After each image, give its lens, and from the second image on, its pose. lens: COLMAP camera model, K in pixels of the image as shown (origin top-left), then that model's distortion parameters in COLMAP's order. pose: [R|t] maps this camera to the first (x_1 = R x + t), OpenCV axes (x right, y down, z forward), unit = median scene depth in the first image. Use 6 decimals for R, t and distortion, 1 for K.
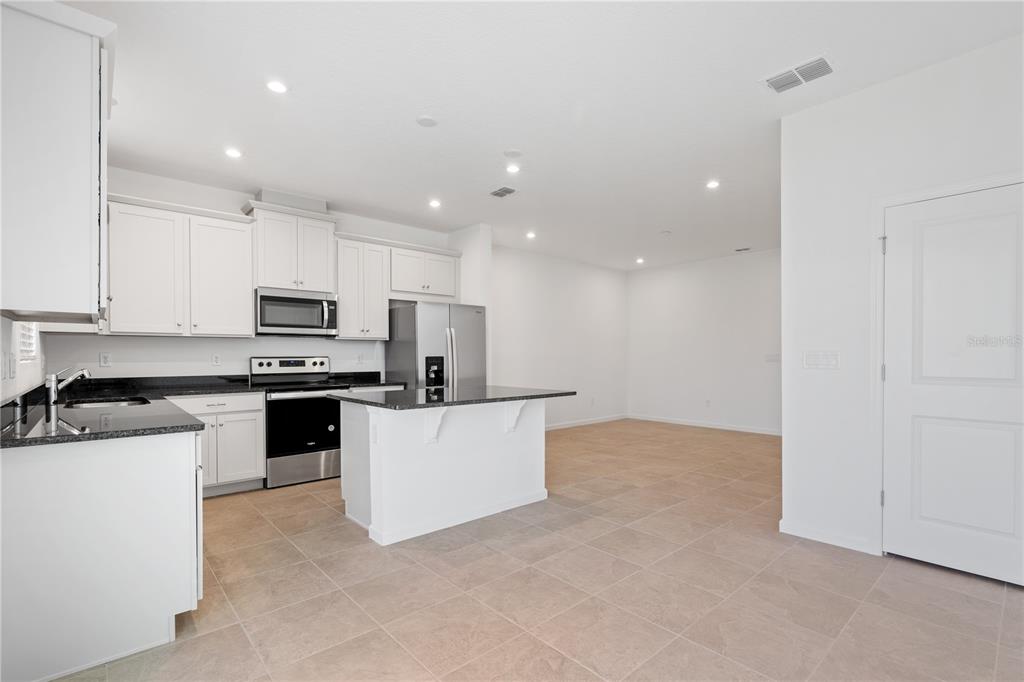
lens RADIAL K [[465.1, 0, 503.8], [0, 465.1, 361.5], [0, 0, 1]] dist [-0.007982, 0.004908]
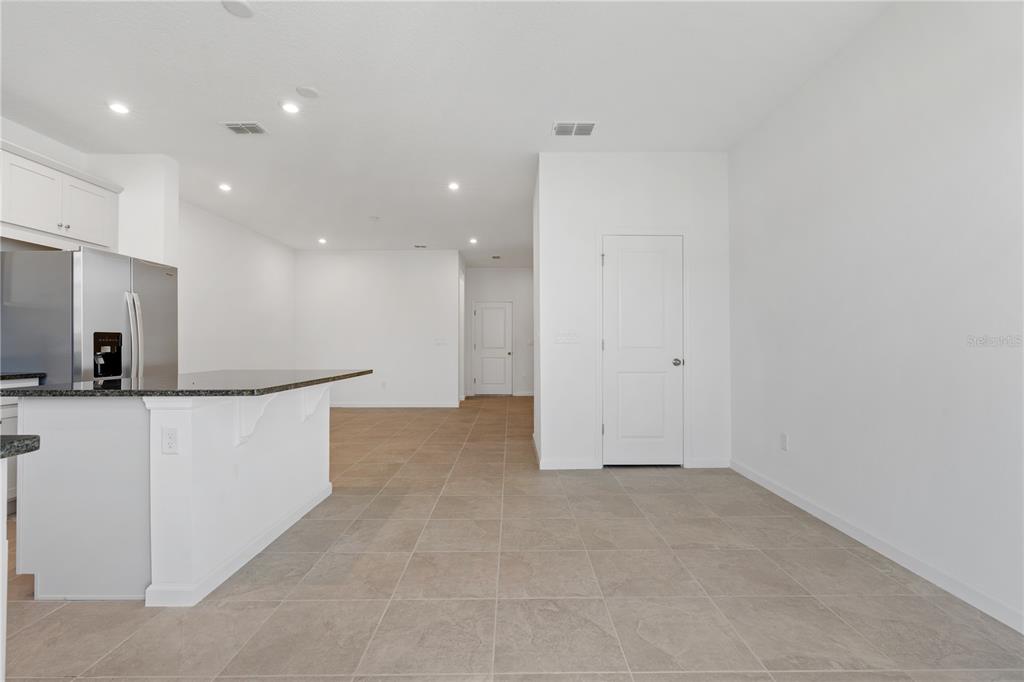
lens RADIAL K [[465.1, 0, 503.1], [0, 465.1, 343.7], [0, 0, 1]] dist [-0.007982, 0.004908]
pose [[0.663706, 0.004032, 0.747983, -0.290791], [0.008417, 0.999882, -0.012858, 0.020321], [-0.747946, 0.014830, 0.663594, 0.136580]]
